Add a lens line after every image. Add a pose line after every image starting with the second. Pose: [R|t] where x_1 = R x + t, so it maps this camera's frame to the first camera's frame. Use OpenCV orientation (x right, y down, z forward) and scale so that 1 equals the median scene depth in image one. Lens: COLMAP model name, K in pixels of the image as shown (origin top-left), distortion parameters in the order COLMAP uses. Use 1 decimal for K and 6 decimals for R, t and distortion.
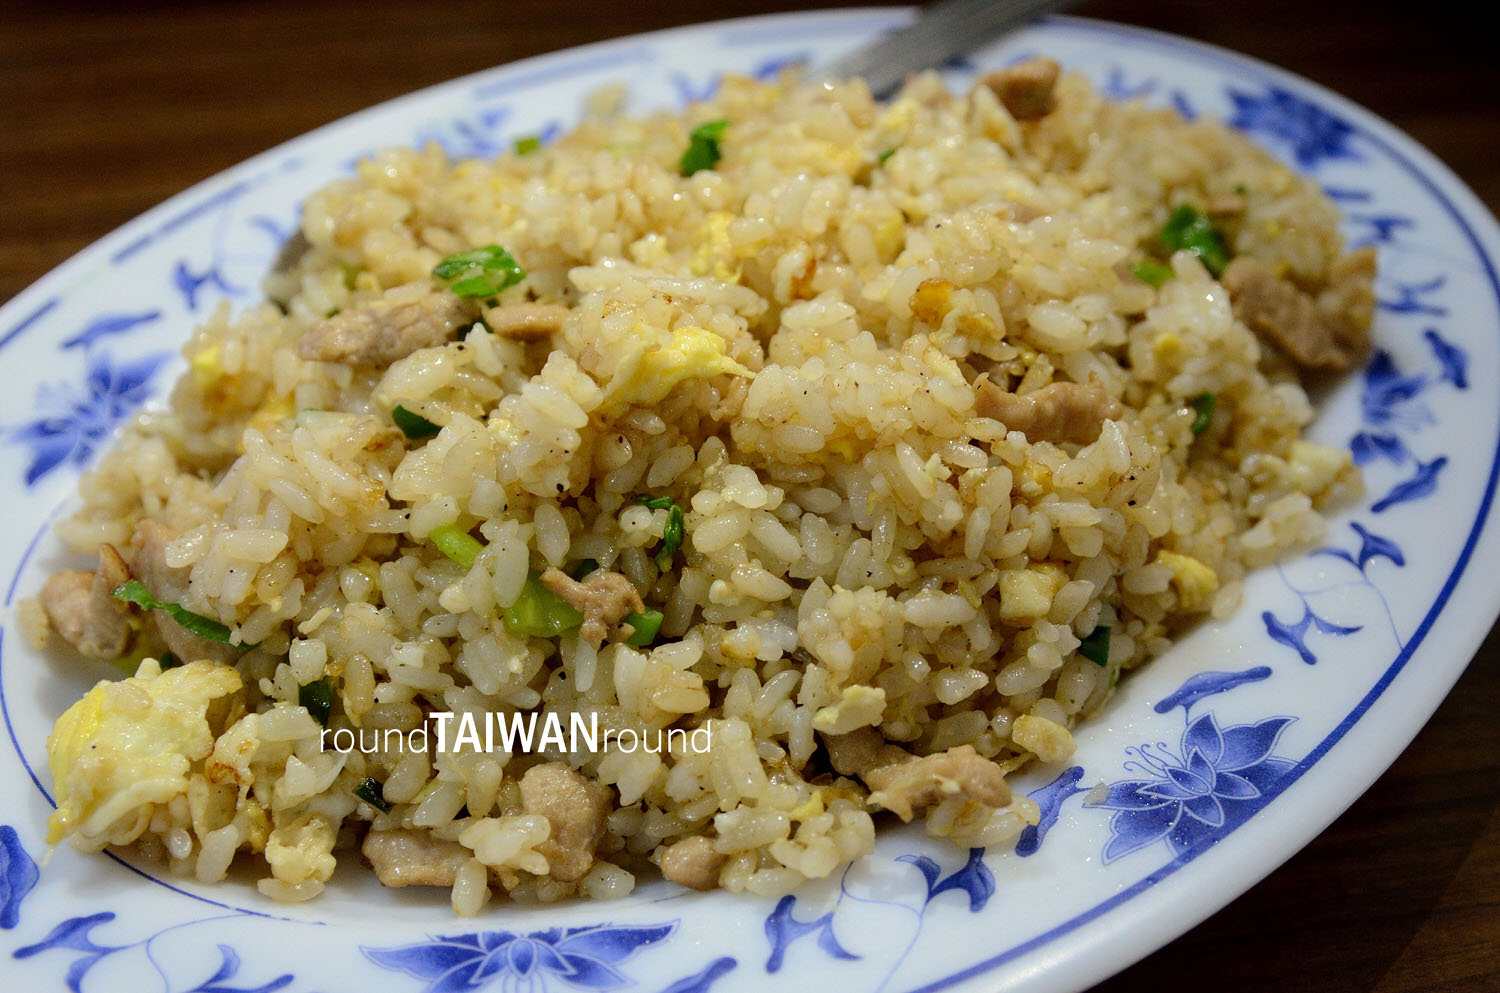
lens RADIAL K [[1728.3, 0, 750.0], [0, 1728.3, 496.5], [0, 0, 1]] dist [-0.106688, 0.013081]
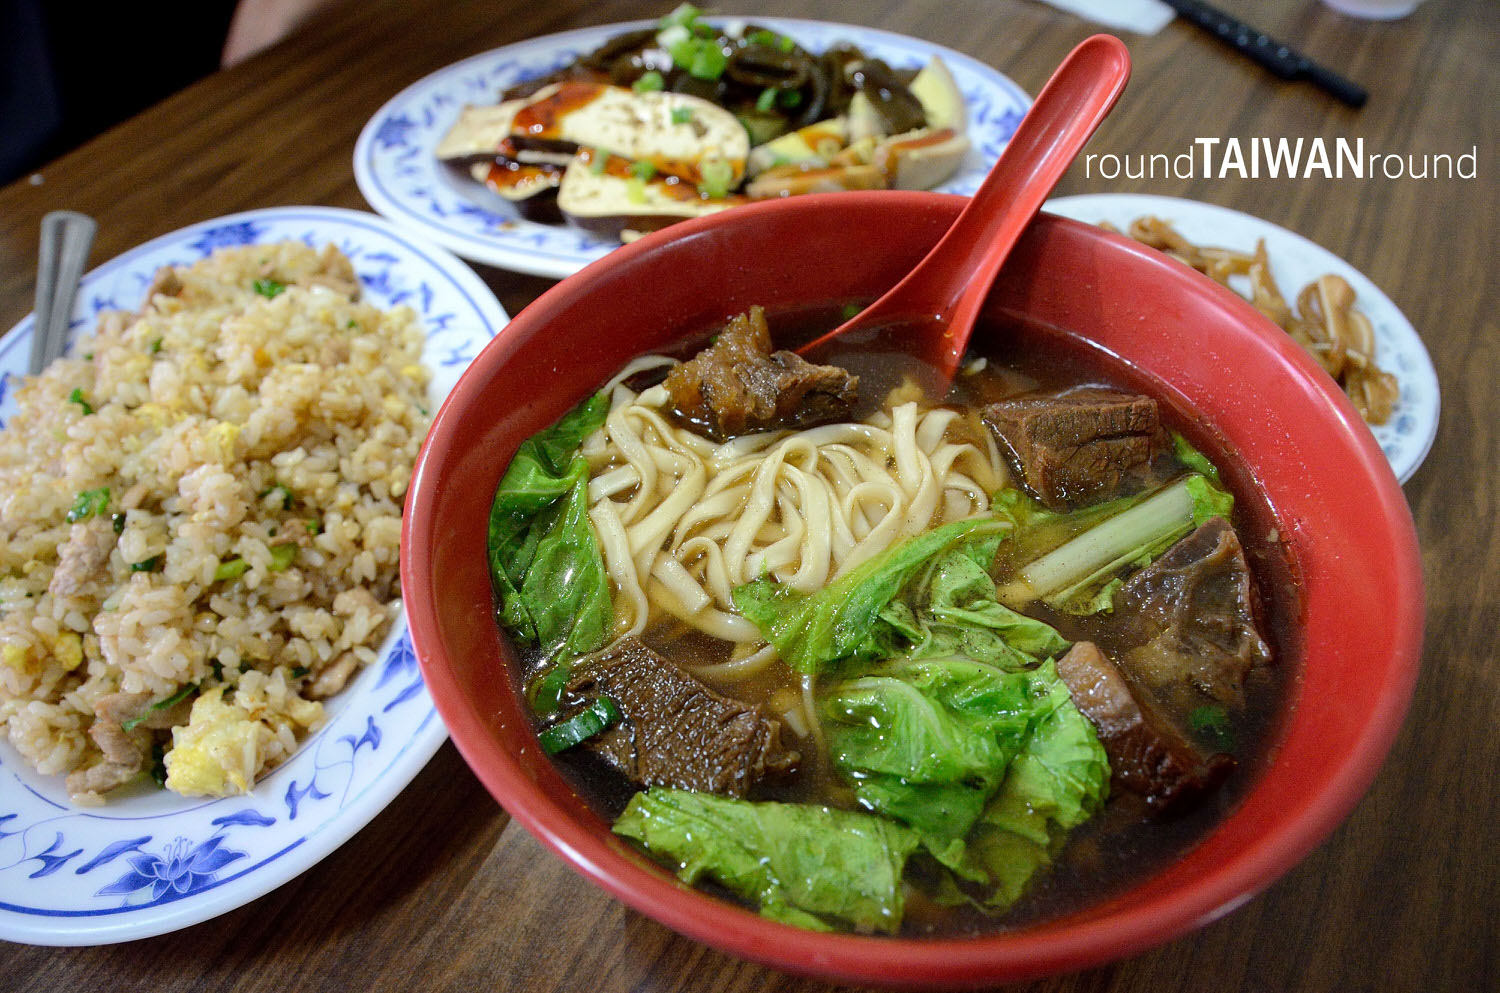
lens RADIAL K [[1081.0, 0, 750.0], [0, 1081.0, 496.5], [0, 0, 1]] dist [-0.001110, -0.000271]
pose [[0.340892, -0.709108, 0.617218, -0.714798], [0.675071, 0.641568, 0.364239, -0.081911], [-0.654272, 0.292500, 0.697404, -0.391007]]
